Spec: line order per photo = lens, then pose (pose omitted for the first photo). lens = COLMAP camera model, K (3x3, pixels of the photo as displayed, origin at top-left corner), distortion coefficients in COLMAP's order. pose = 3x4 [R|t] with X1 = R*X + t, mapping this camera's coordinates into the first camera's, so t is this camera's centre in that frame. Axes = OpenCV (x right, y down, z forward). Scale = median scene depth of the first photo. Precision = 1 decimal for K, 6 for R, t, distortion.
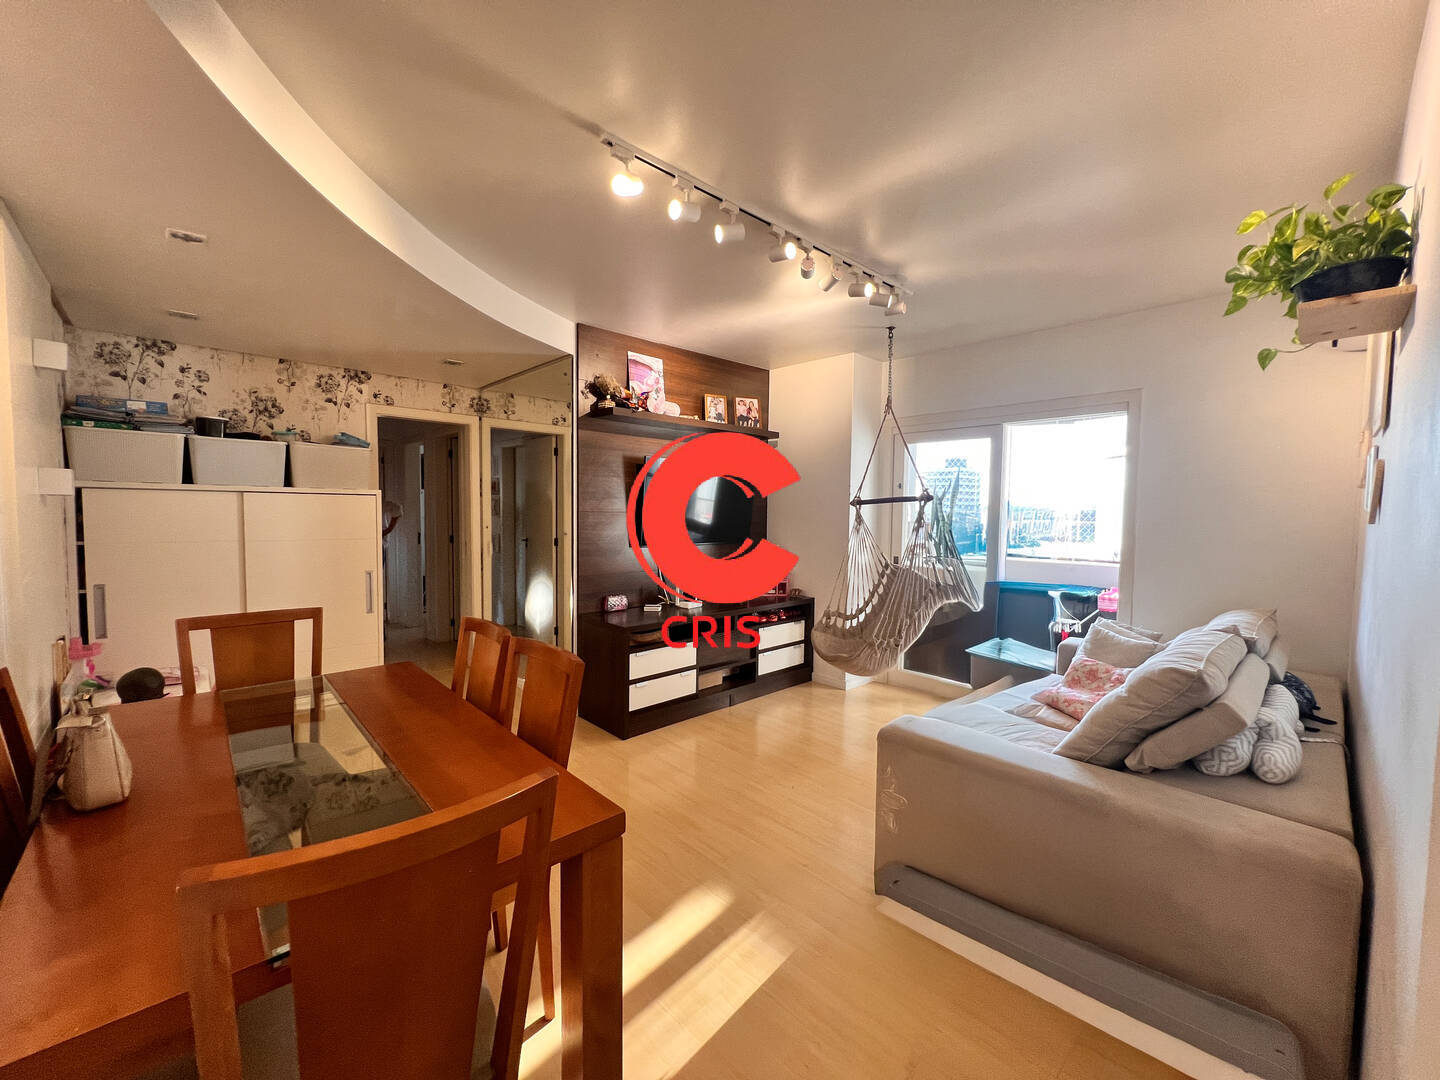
lens RADIAL K [[574.2, 0, 725.8], [0, 574.2, 543.6], [0, 0, 1]] dist [-0.000869, 0.001014]
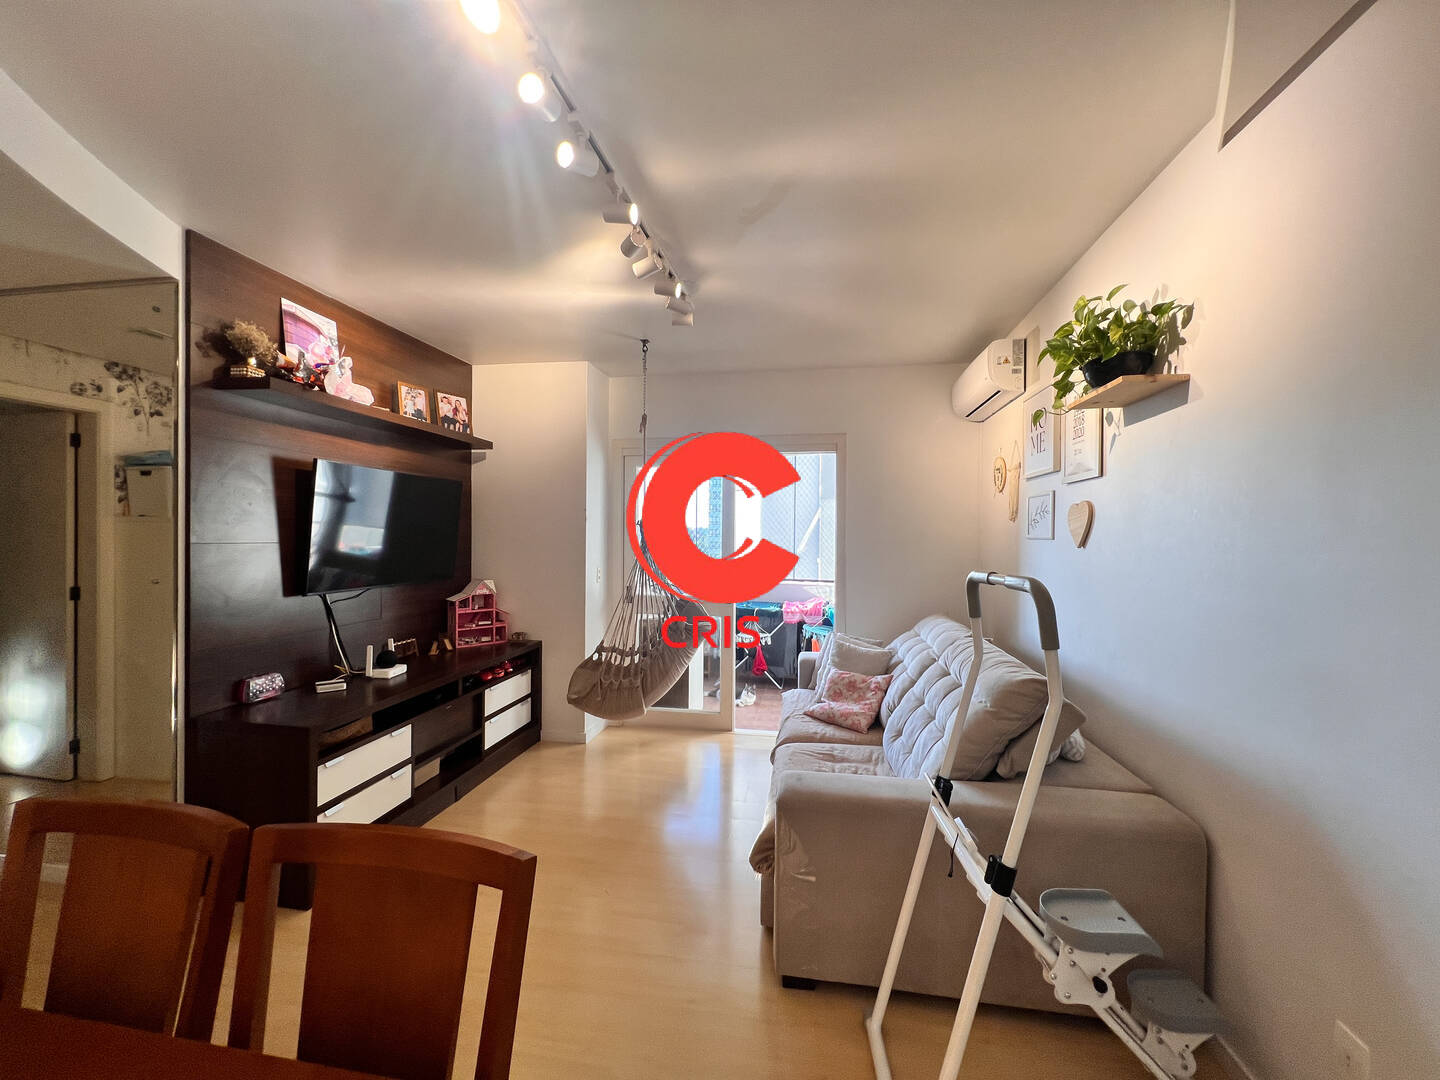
lens RADIAL K [[574.2, 0, 713.2], [0, 574.2, 540.7], [0, 0, 1]] dist [-0.000869, 0.001014]
pose [[0.802666, -0.010448, 0.596337, -0.167156], [0.037814, 0.998726, -0.033399, -0.017178], [-0.595229, 0.049359, 0.802039, 0.191887]]
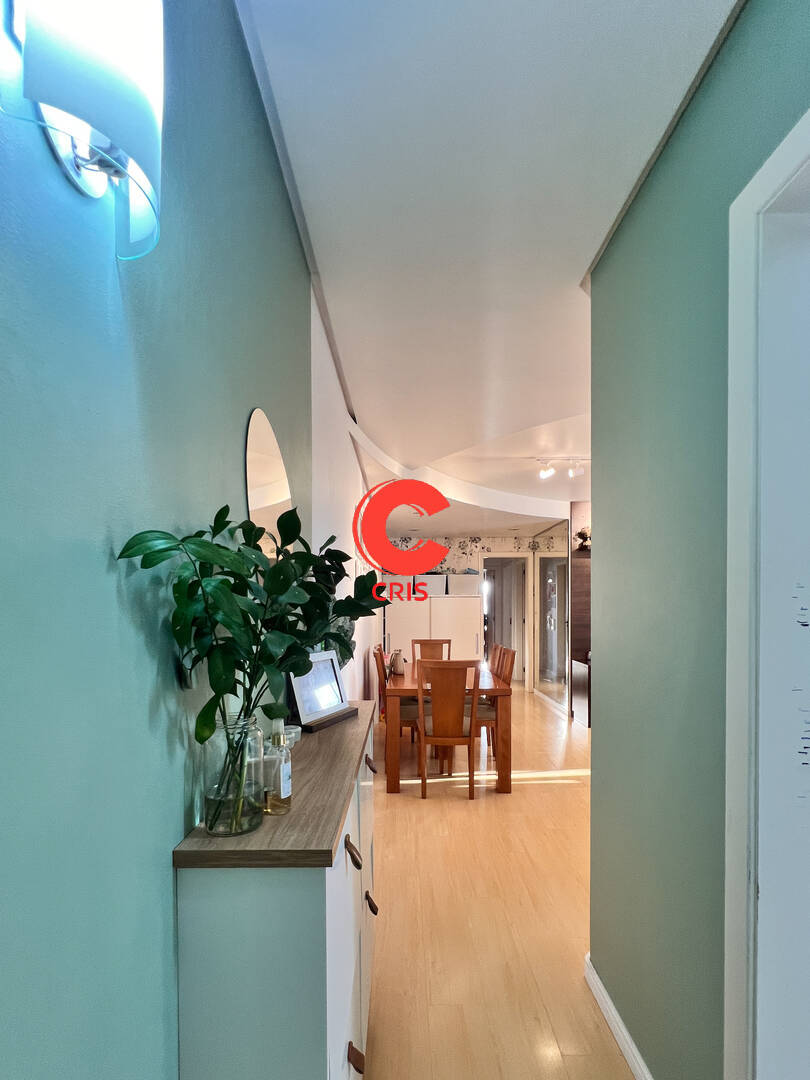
lens RADIAL K [[430.7, 0, 407.2], [0, 430.7, 545.7], [0, 0, 1]] dist [-0.000869, 0.001014]
pose [[0.723499, -0.104028, -0.682443, 0.284081], [-0.033077, 0.982221, -0.184792, 0.029884], [0.689533, 0.156270, 0.707195, -0.317397]]
